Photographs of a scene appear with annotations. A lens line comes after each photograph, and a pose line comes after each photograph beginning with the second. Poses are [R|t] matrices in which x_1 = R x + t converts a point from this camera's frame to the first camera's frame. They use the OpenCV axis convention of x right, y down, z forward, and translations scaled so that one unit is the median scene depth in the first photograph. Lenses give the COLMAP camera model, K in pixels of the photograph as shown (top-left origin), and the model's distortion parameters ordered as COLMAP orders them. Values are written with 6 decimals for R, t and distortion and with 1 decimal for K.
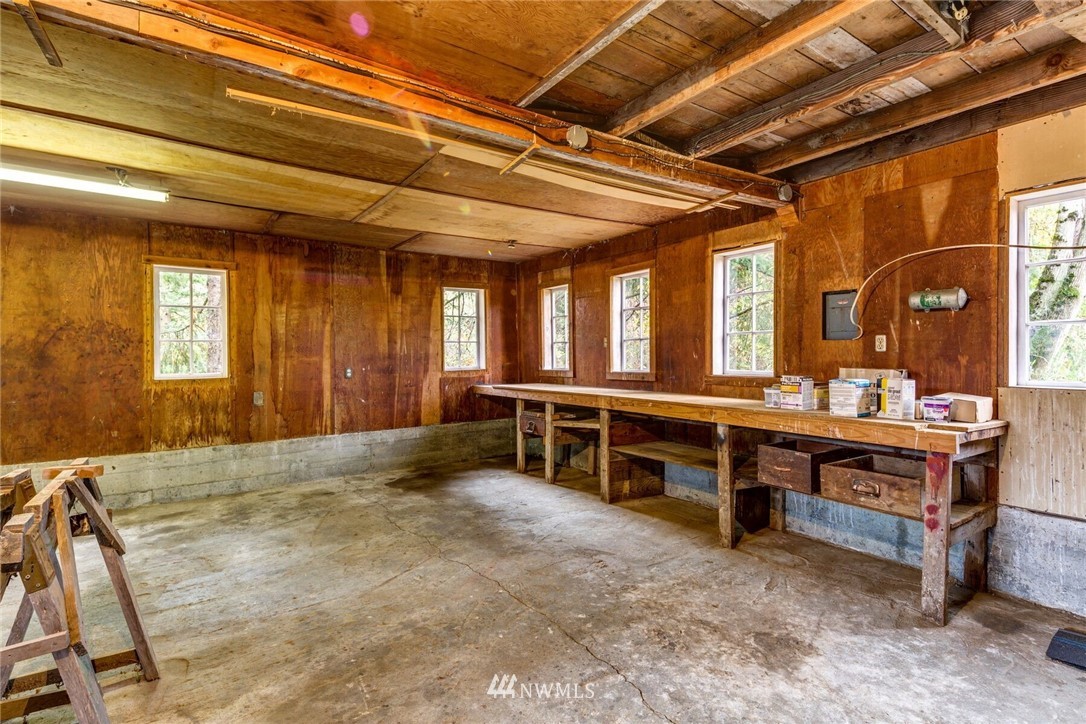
lens RADIAL K [[530.6, 0, 542.5], [0, 530.6, 359.7], [0, 0, 1]] dist [0.012035, -0.000743]
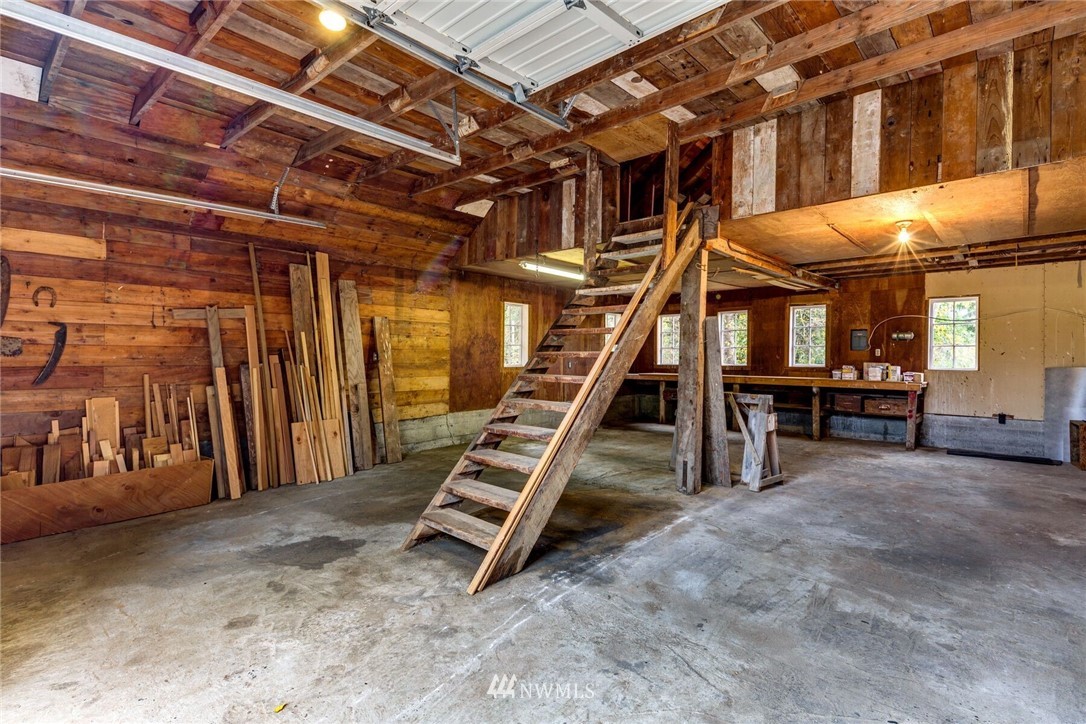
lens RADIAL K [[530.6, 0, 545.5], [0, 530.6, 362.7], [0, 0, 1]] dist [0.012035, -0.000743]
pose [[0.975492, 0.008449, 0.219871, -1.262348], [-0.009359, 0.999951, 0.003101, 0.020670], [-0.219834, -0.005083, 0.975524, -0.946844]]
